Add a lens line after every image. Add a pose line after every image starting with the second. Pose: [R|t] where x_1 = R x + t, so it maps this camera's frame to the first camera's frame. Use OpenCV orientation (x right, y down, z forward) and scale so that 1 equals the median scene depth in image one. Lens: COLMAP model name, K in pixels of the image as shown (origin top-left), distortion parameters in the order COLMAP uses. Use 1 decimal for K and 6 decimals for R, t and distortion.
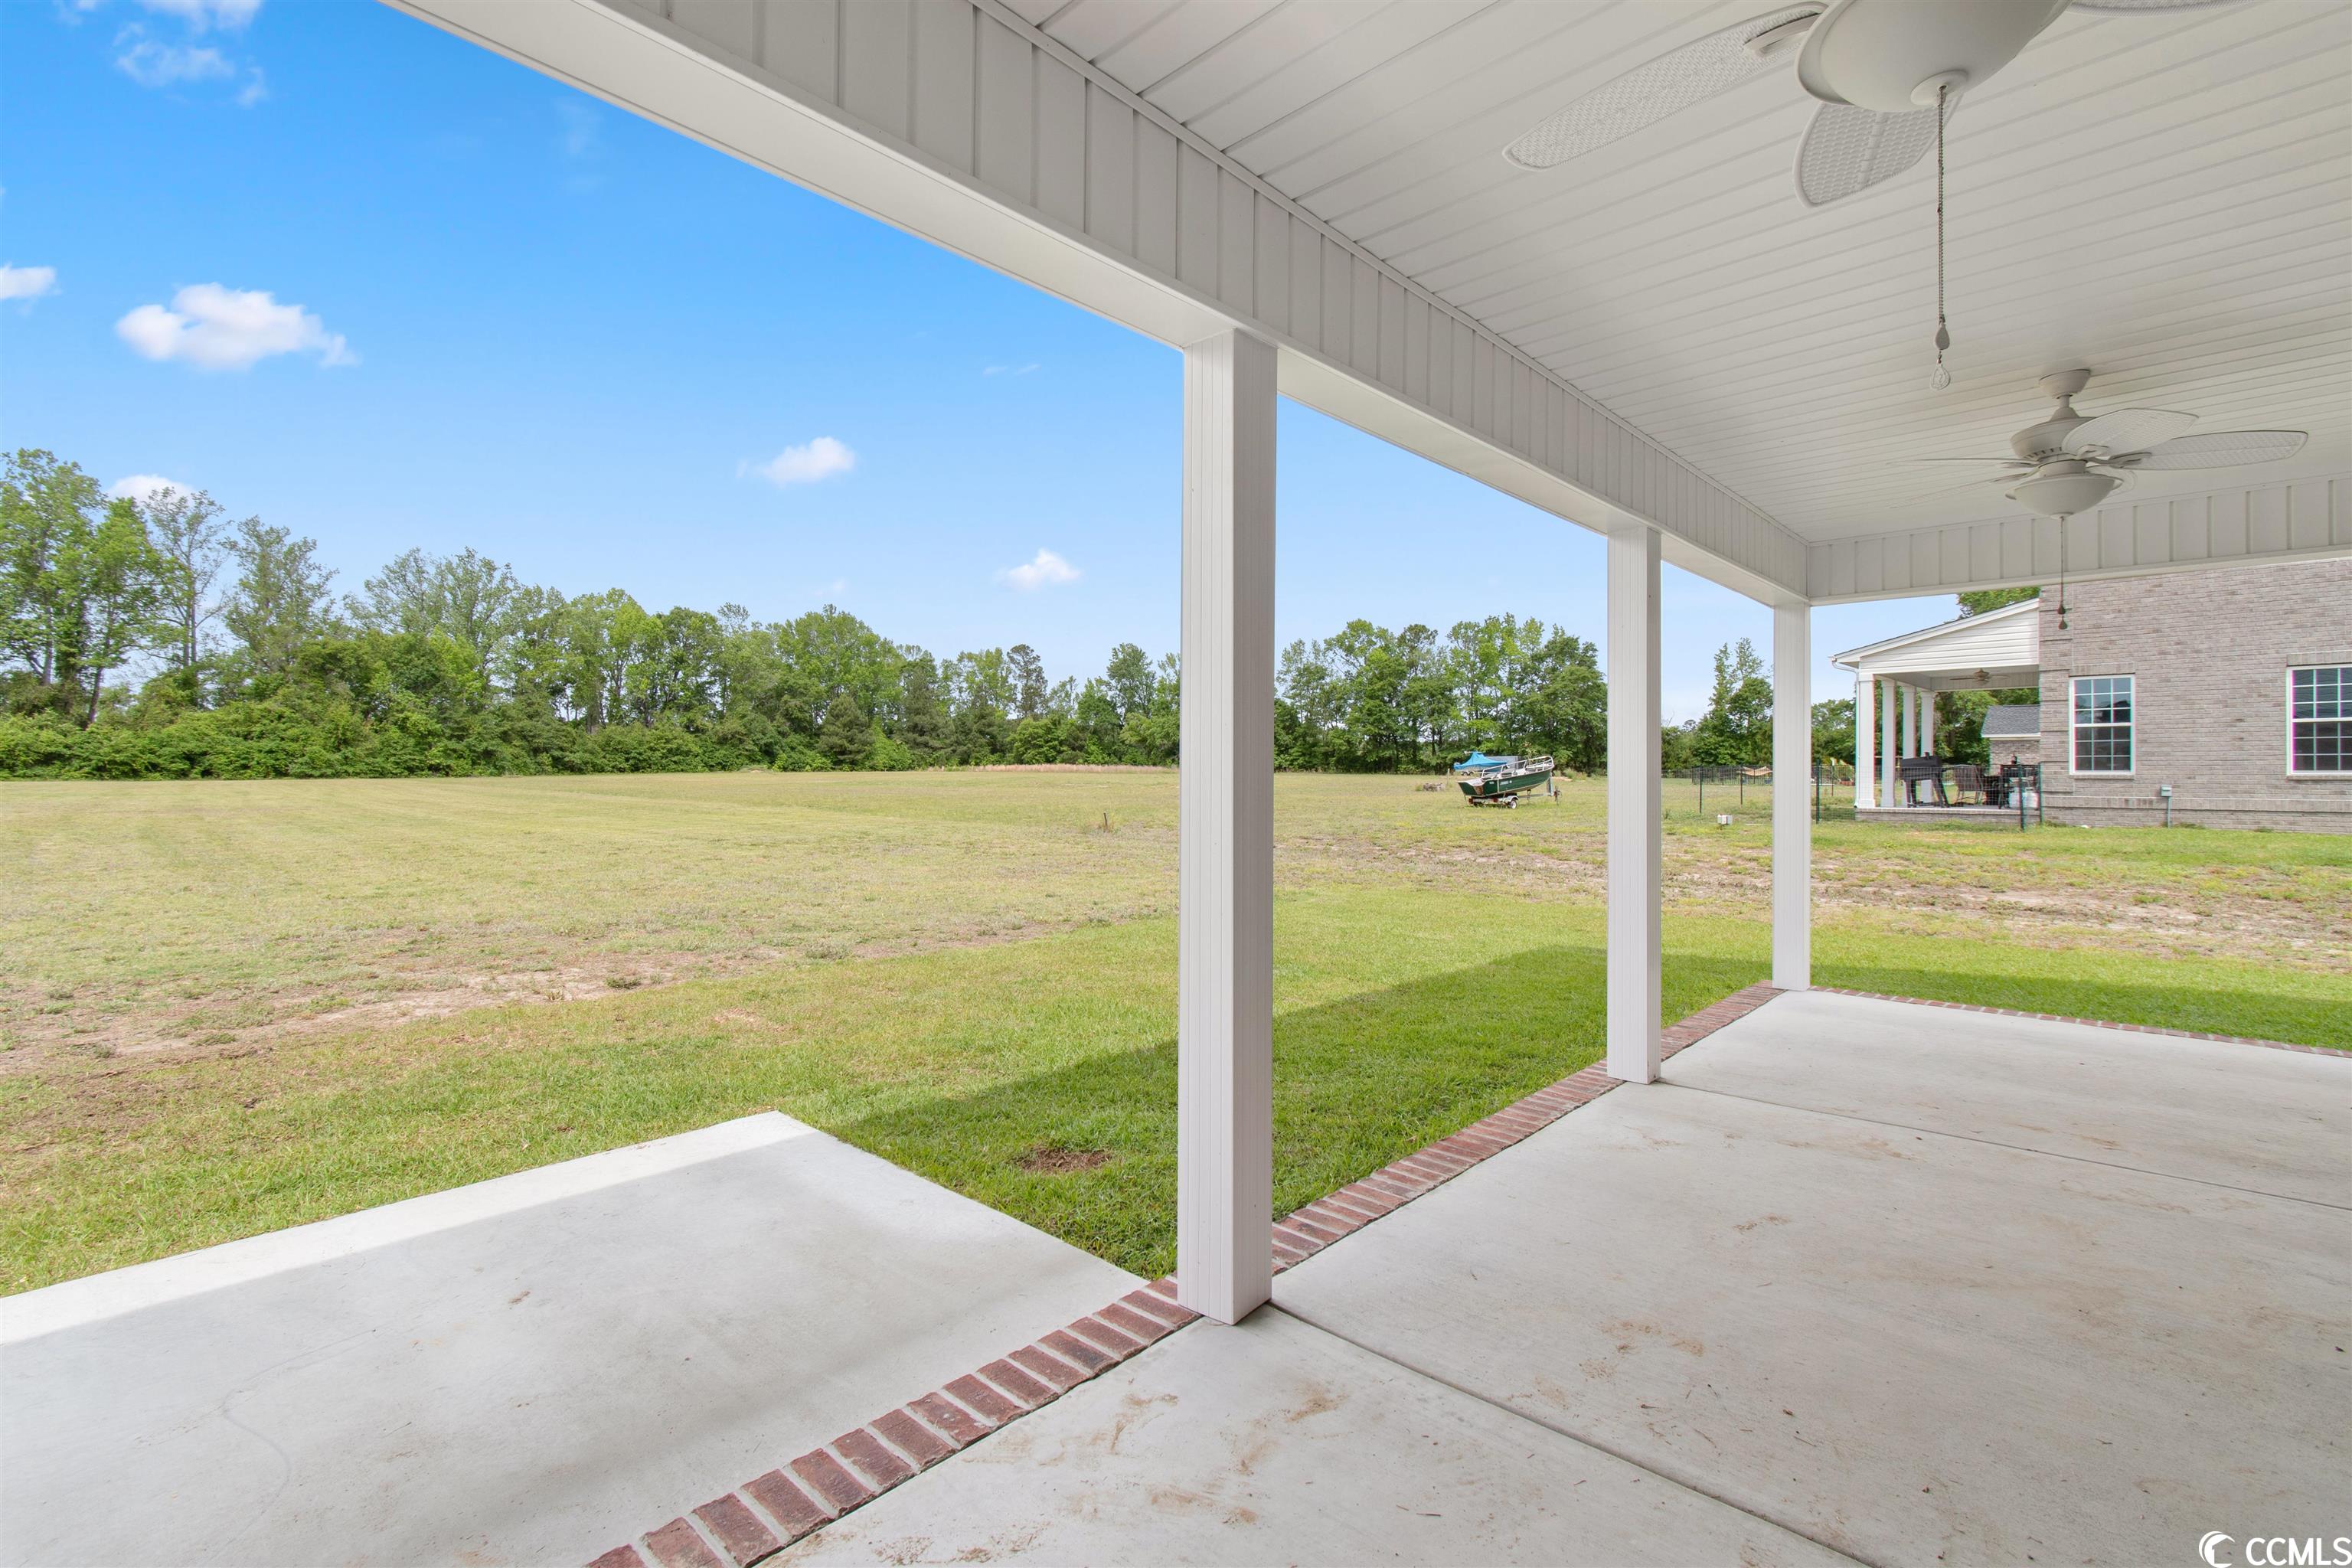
lens RADIAL K [[1048.0, 0, 1175.9], [0, 1048.0, 774.9], [0, 0, 1]] dist [0.005349, -0.001096]
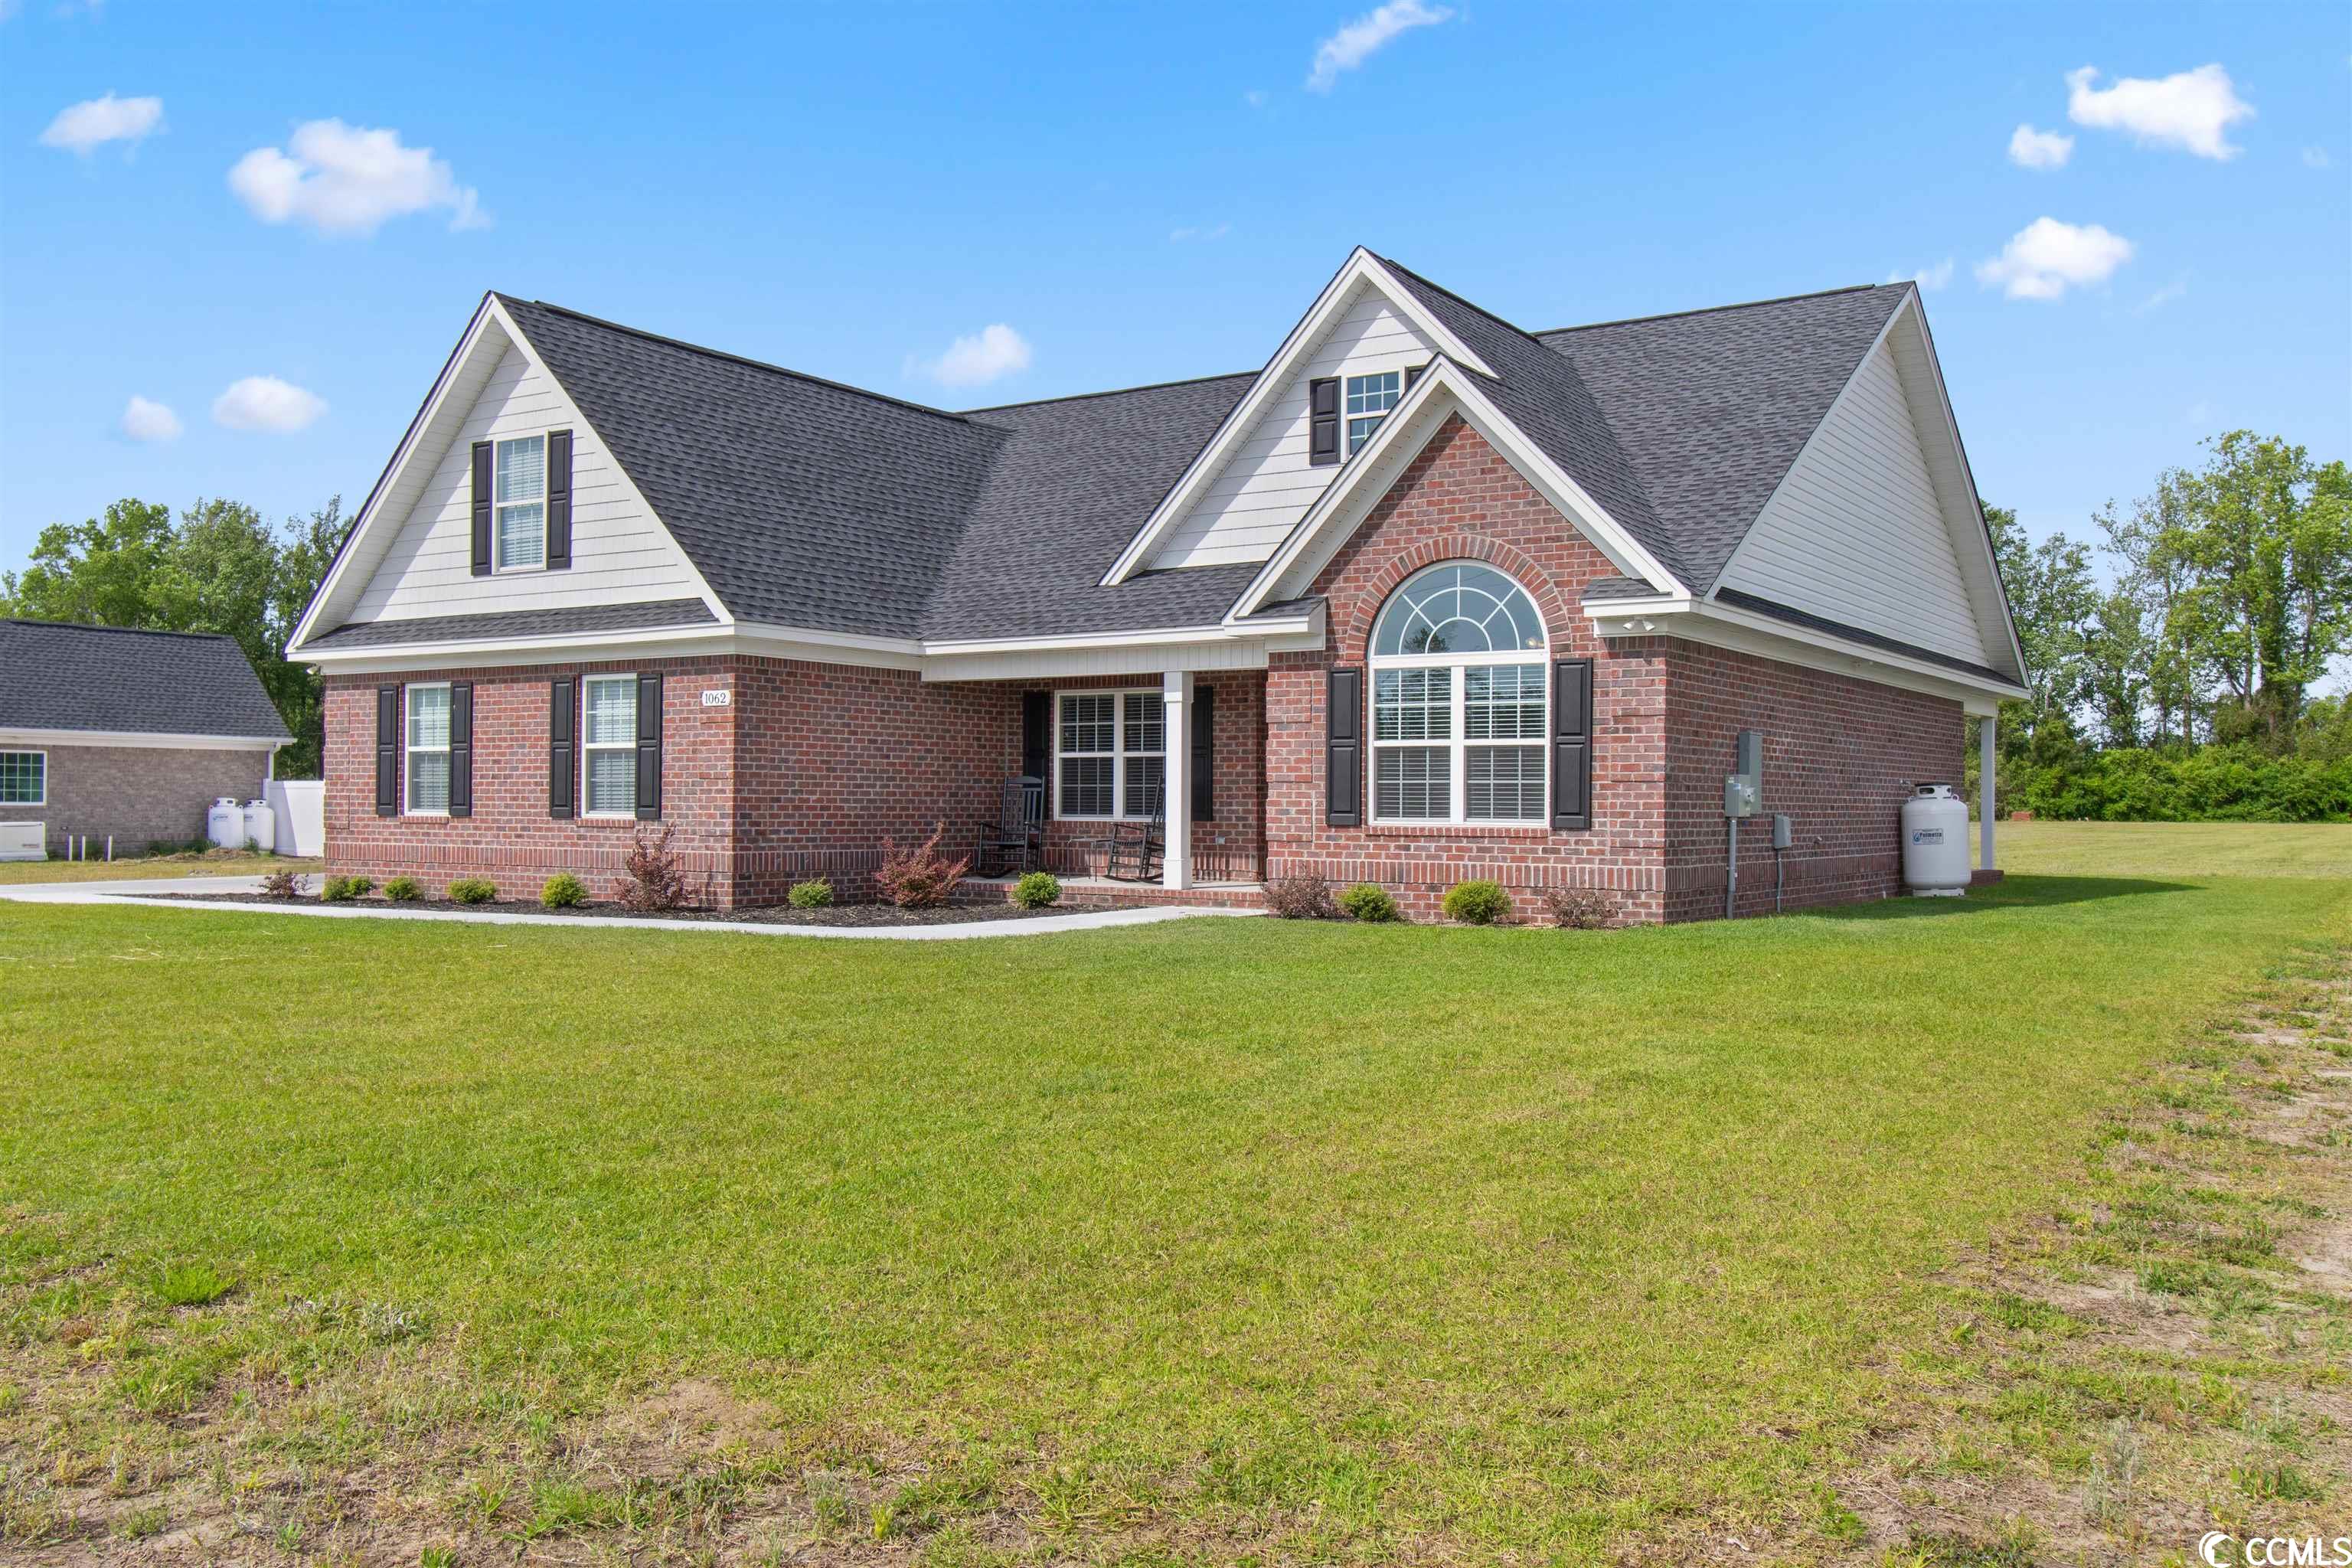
lens RADIAL K [[1951.0, 0, 1169.8], [0, 1951.0, 796.9], [0, 0, 1]] dist [0.008007, -0.009600]
pose [[0.170057, -0.008456, -0.985398, 0.277972], [-0.006197, 0.999934, -0.009651, 0.004748], [0.985415, 0.007747, 0.169994, -0.095889]]
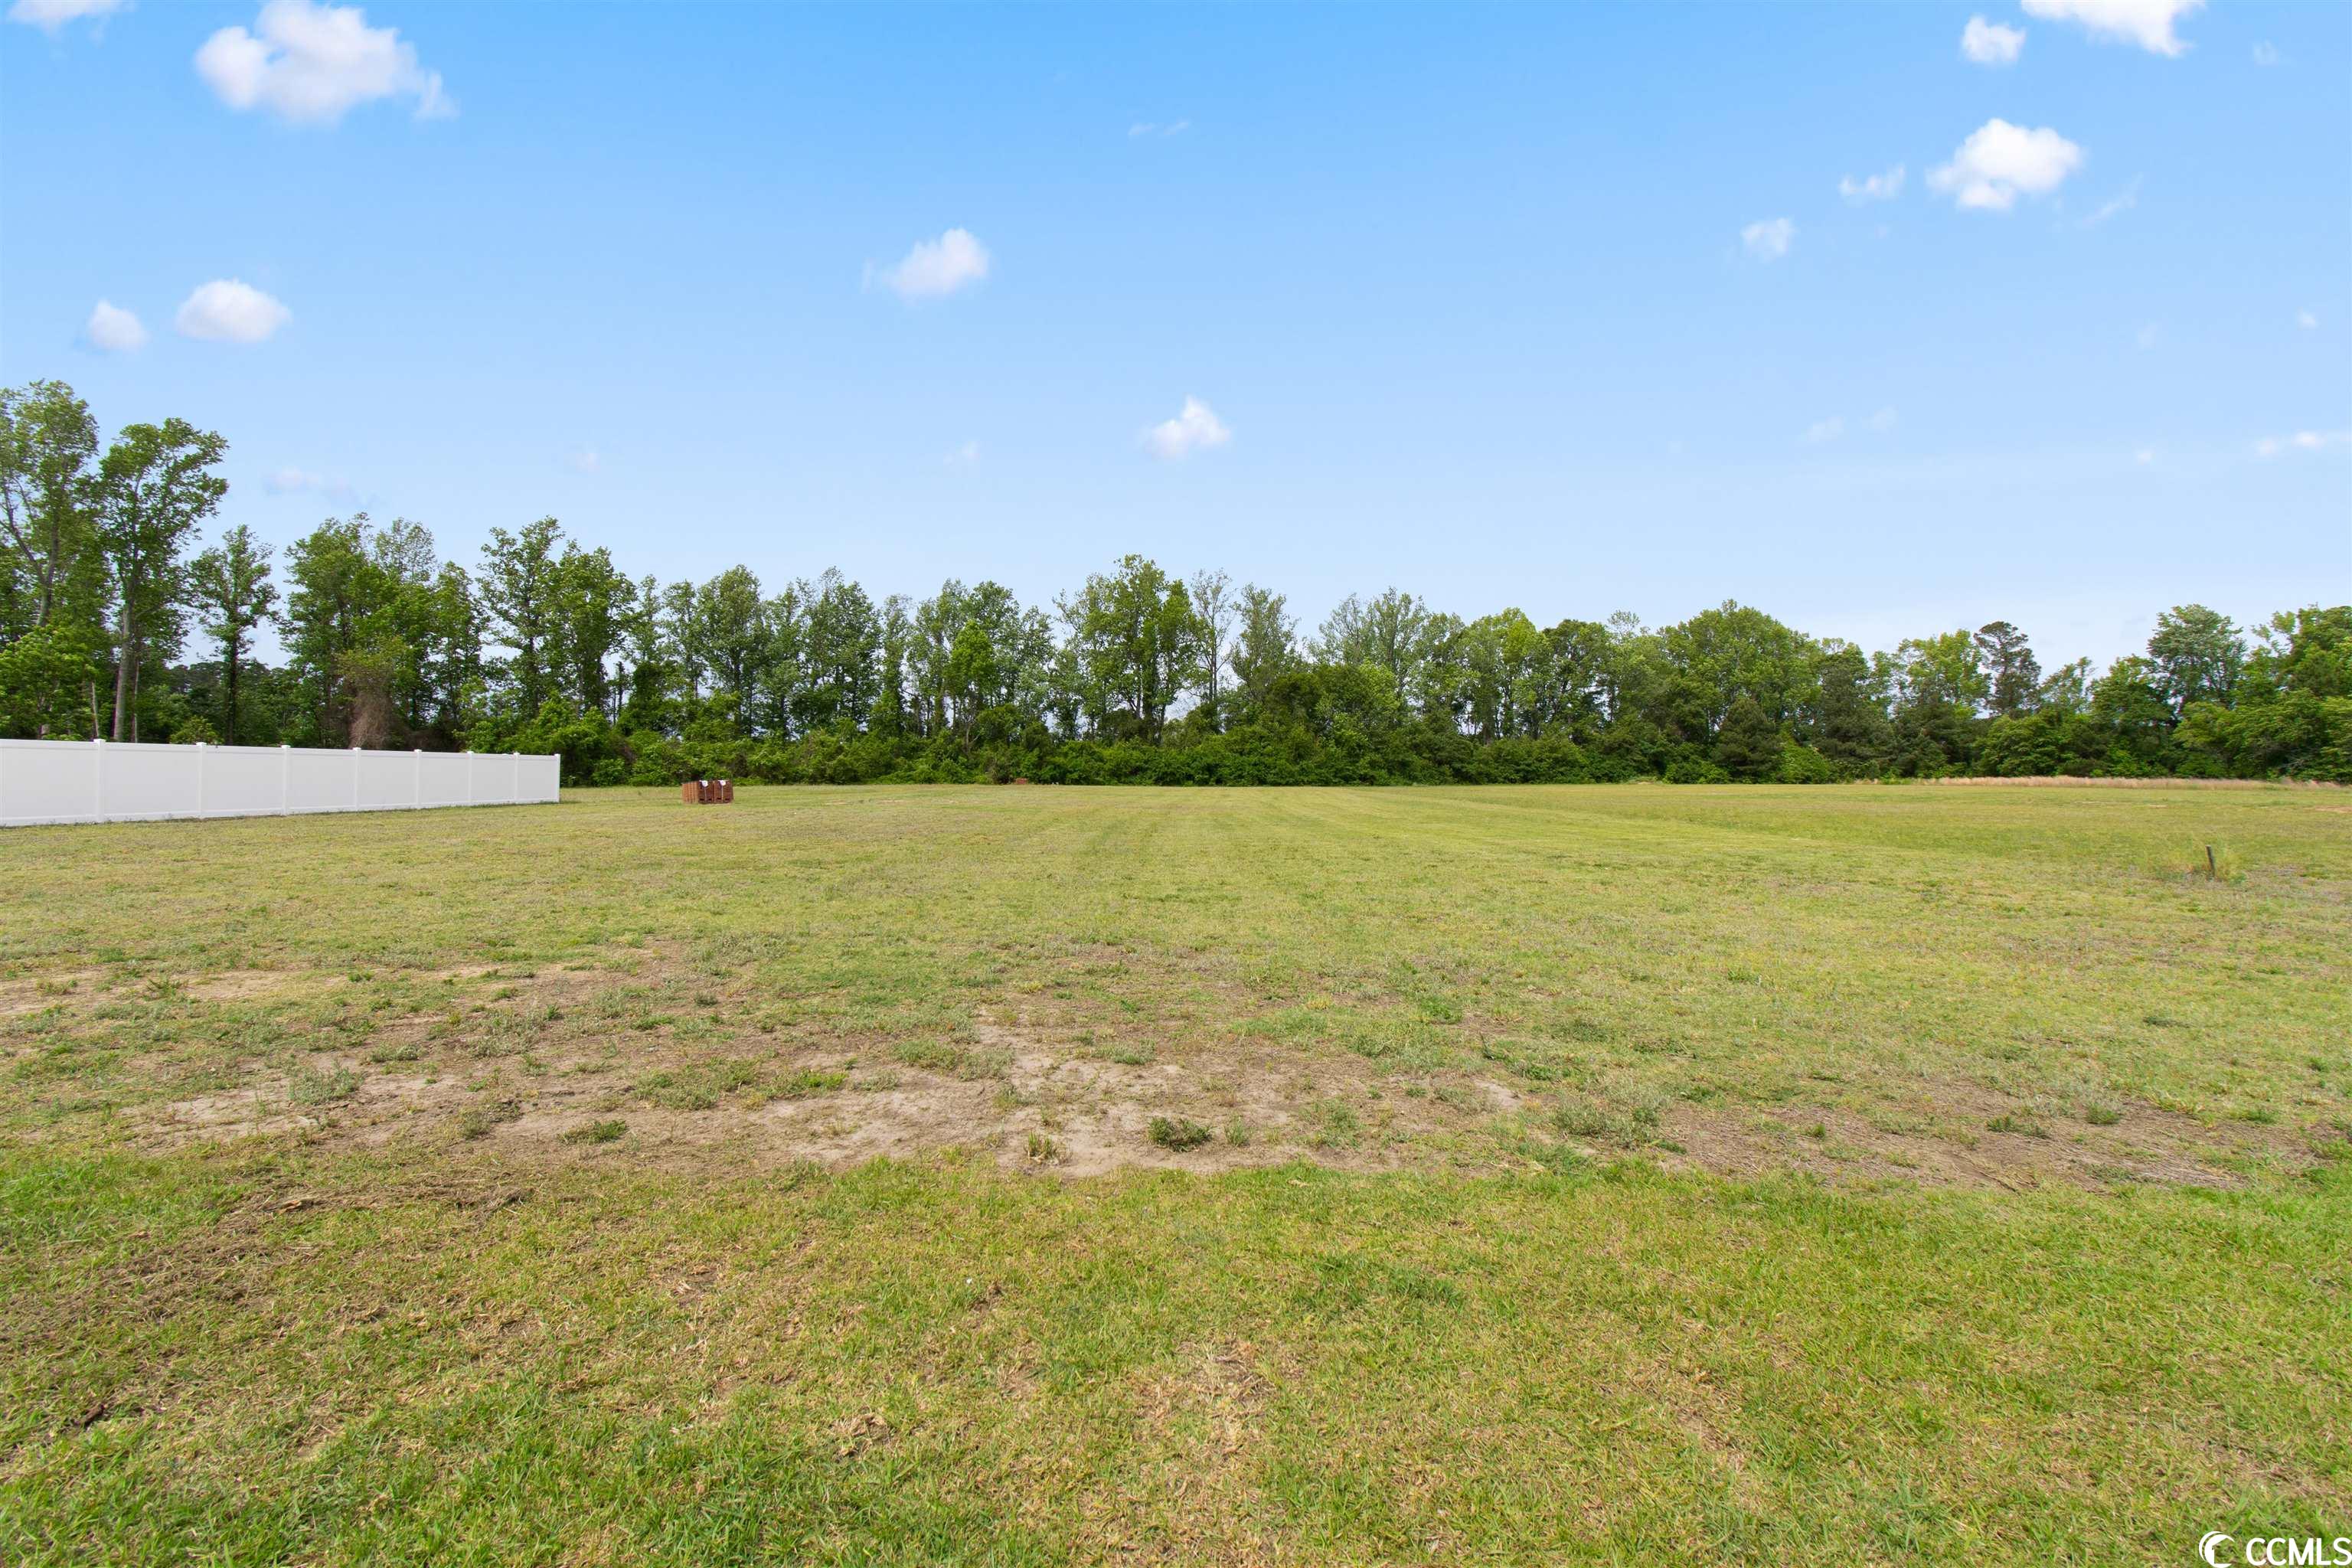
lens RADIAL K [[1048.0, 0, 1170.9], [0, 1048.0, 769.1], [0, 0, 1]] dist [0.005349, -0.001096]
pose [[0.689802, -0.002843, -0.723992, -0.011290], [-0.009928, 0.999861, -0.013385, 0.001732], [0.723930, 0.016421, 0.689678, 0.047897]]
